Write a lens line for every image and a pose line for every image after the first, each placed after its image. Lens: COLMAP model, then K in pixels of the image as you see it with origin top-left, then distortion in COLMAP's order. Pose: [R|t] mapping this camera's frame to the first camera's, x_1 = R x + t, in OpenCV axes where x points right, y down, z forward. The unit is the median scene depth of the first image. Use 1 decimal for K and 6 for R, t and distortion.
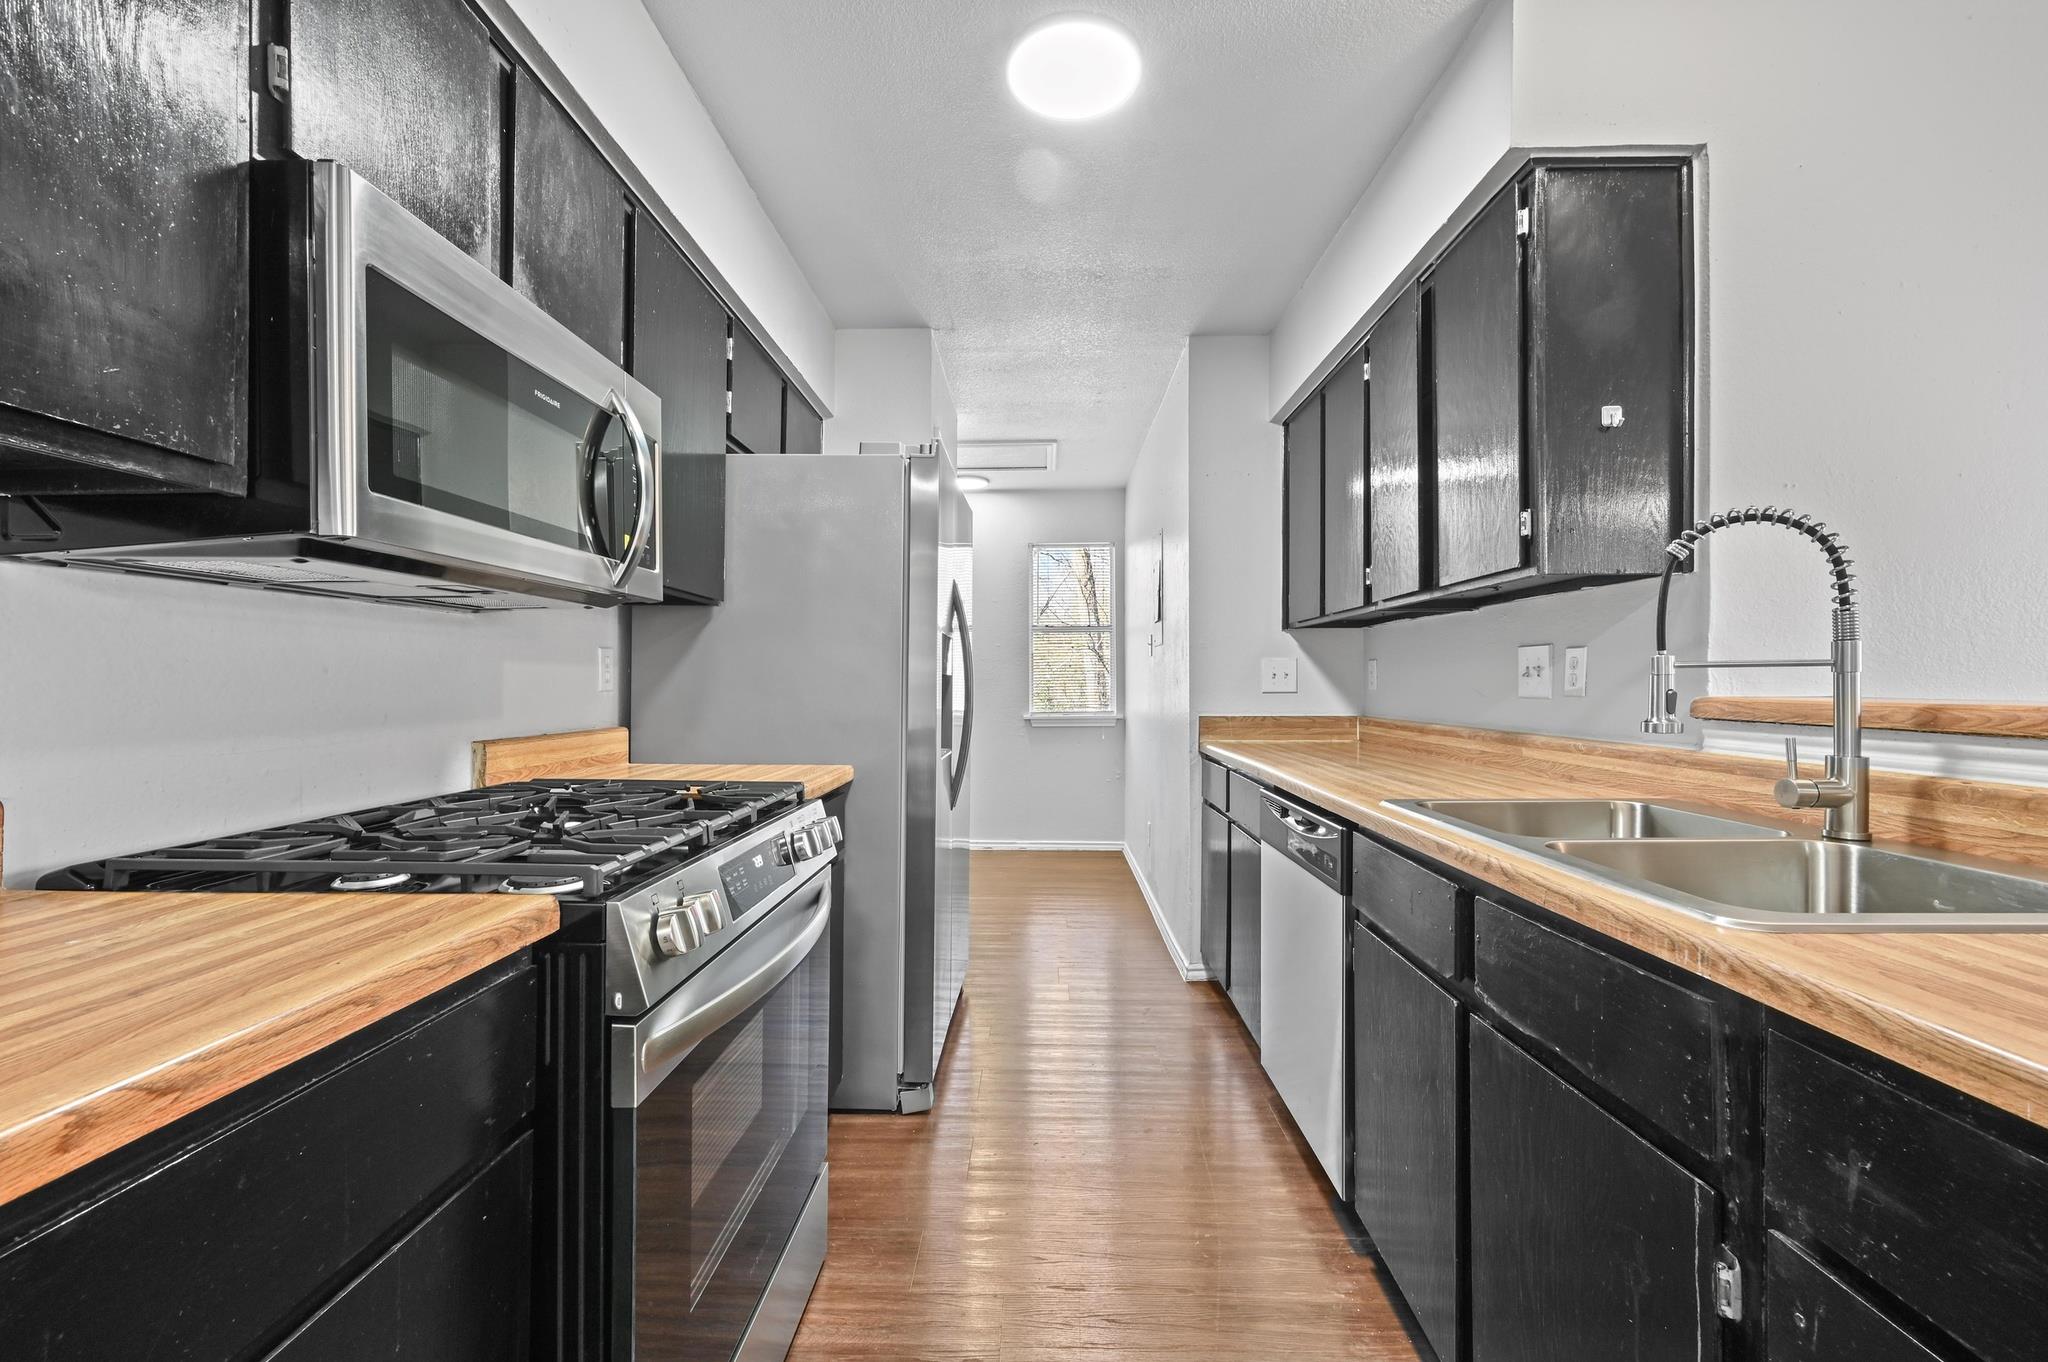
lens RADIAL K [[824.5, 0, 1022.0], [0, 824.5, 681.2], [0, 0, 1]] dist [0.000762, -0.000517]
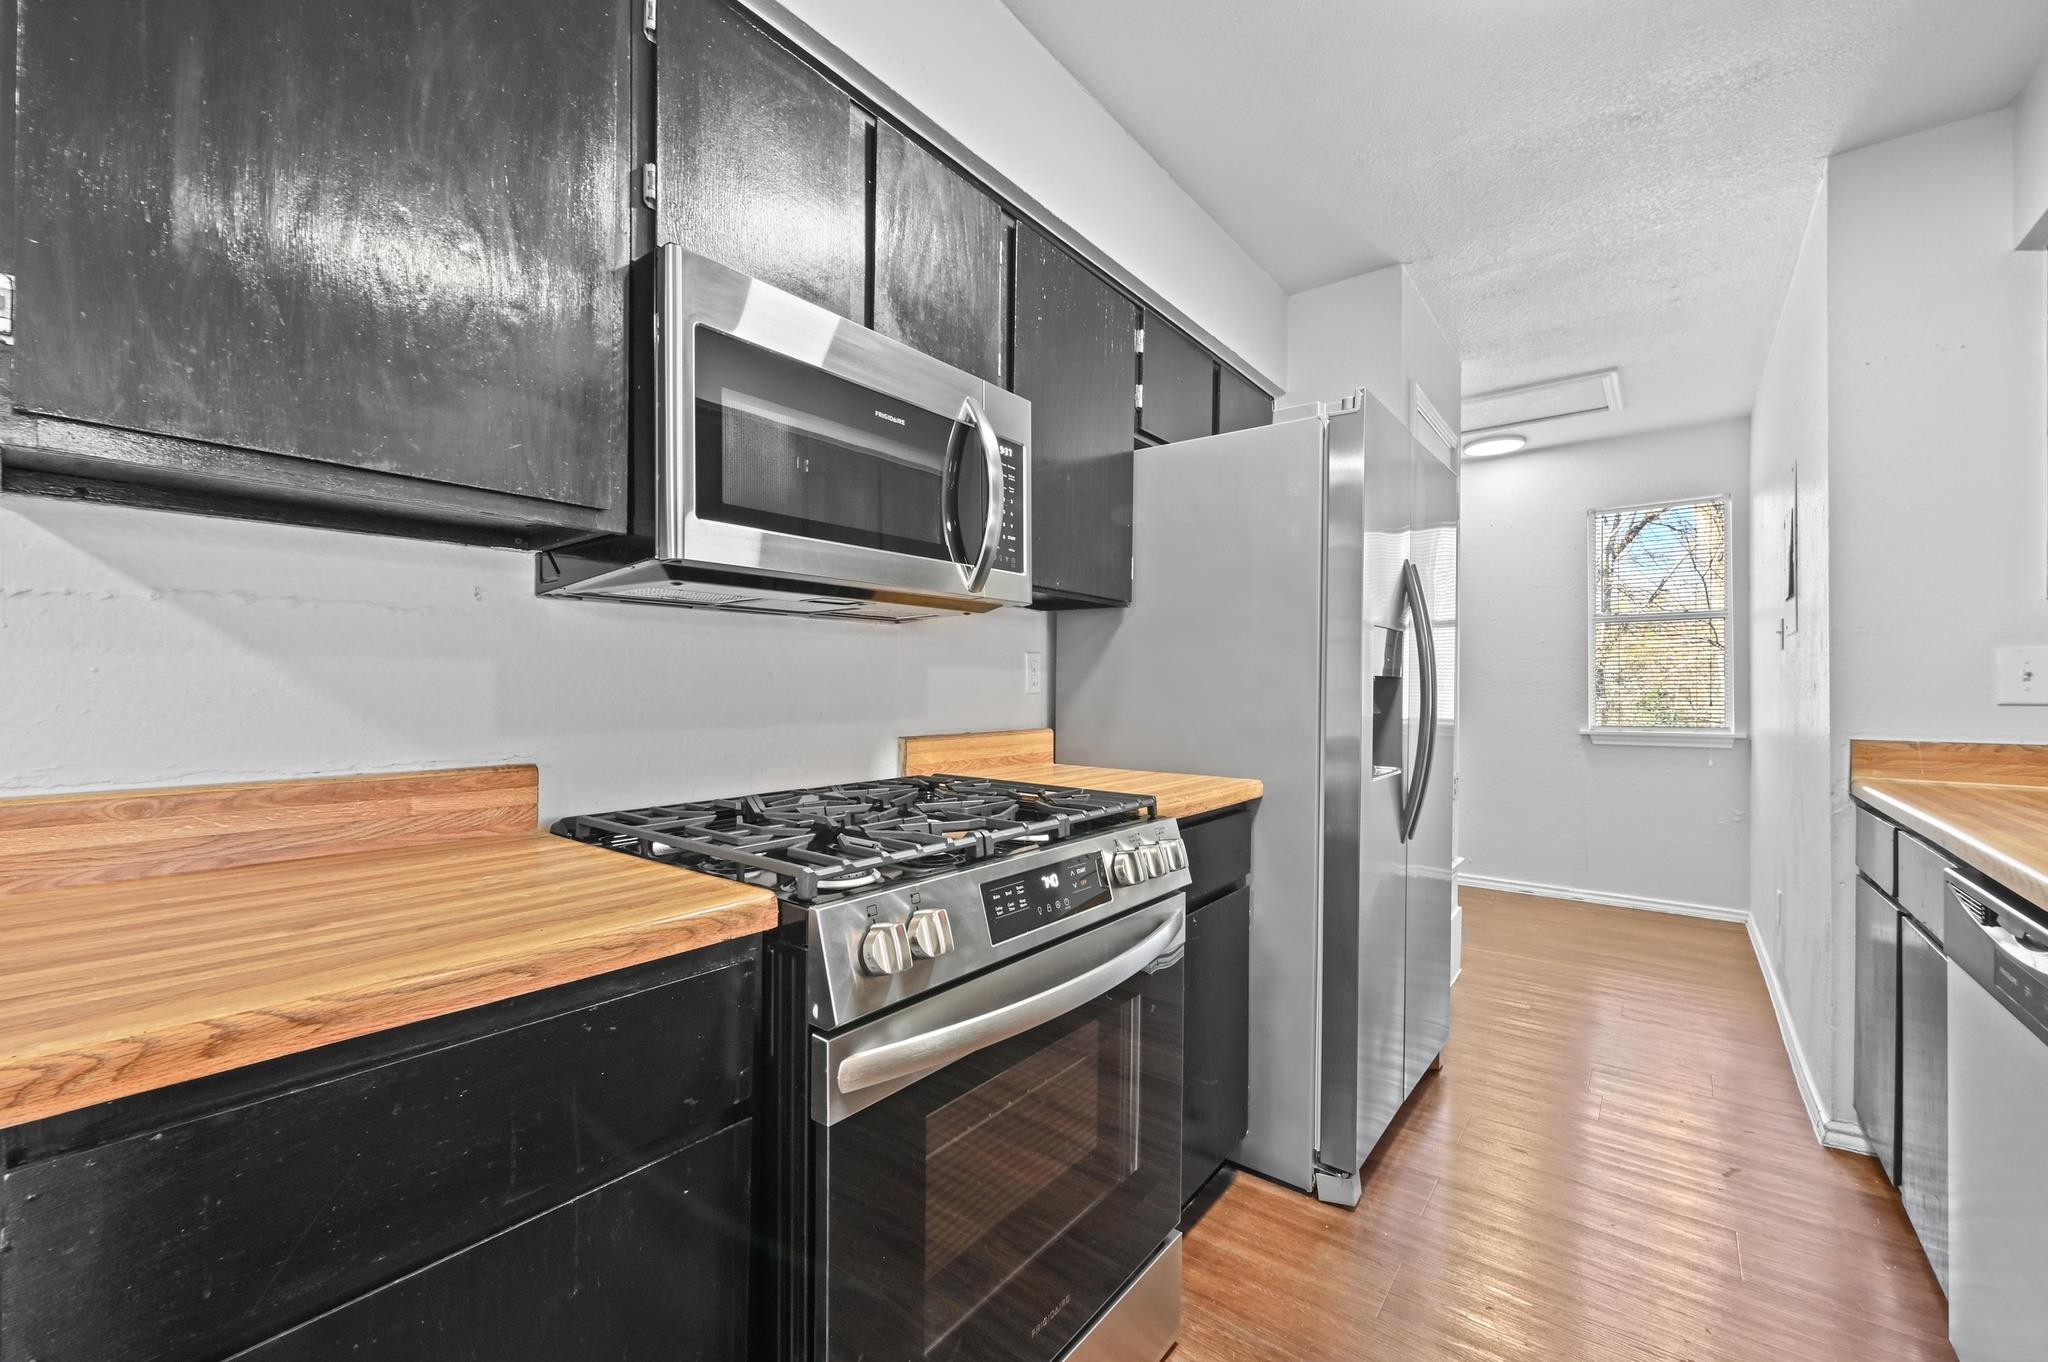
lens RADIAL K [[824.5, 0, 1026.7], [0, 824.5, 682.1], [0, 0, 1]] dist [0.000762, -0.000517]
pose [[0.805589, -0.001276, -0.592474, 0.142687], [-0.001530, 0.999990, -0.004233, 0.002070], [0.592473, 0.004317, 0.805579, 0.181402]]
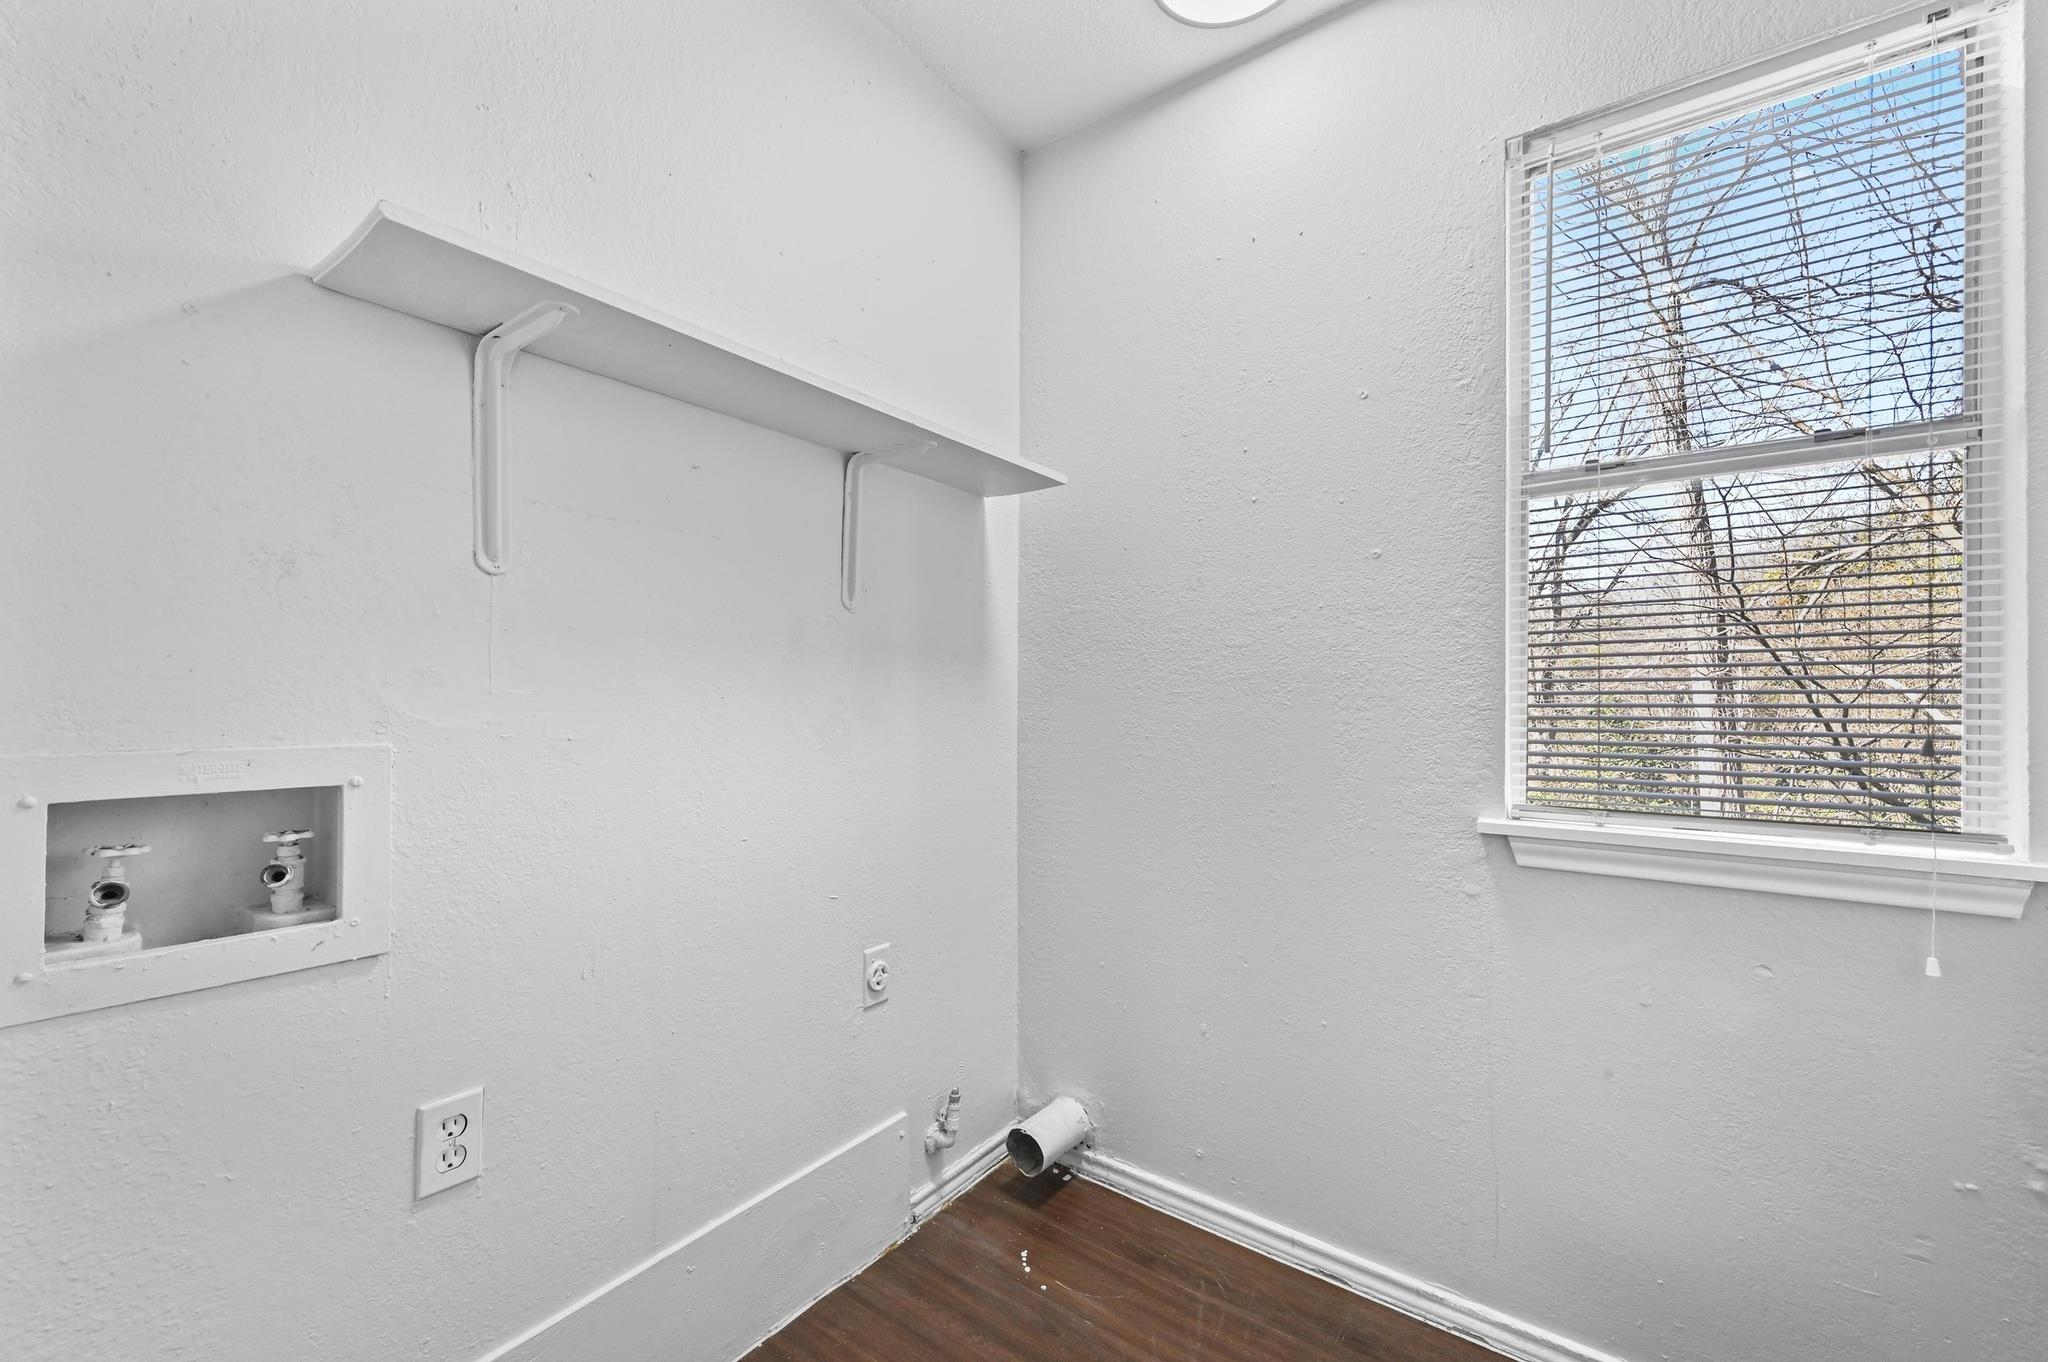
lens RADIAL K [[824.5, 0, 1022.5], [0, 824.5, 684.9], [0, 0, 1]] dist [0.000762, -0.000517]
pose [[0.827622, -0.003290, -0.561276, 0.093232], [-0.001086, 0.999972, -0.007464, 0.009818], [0.561284, 0.006787, 0.827595, 2.361202]]
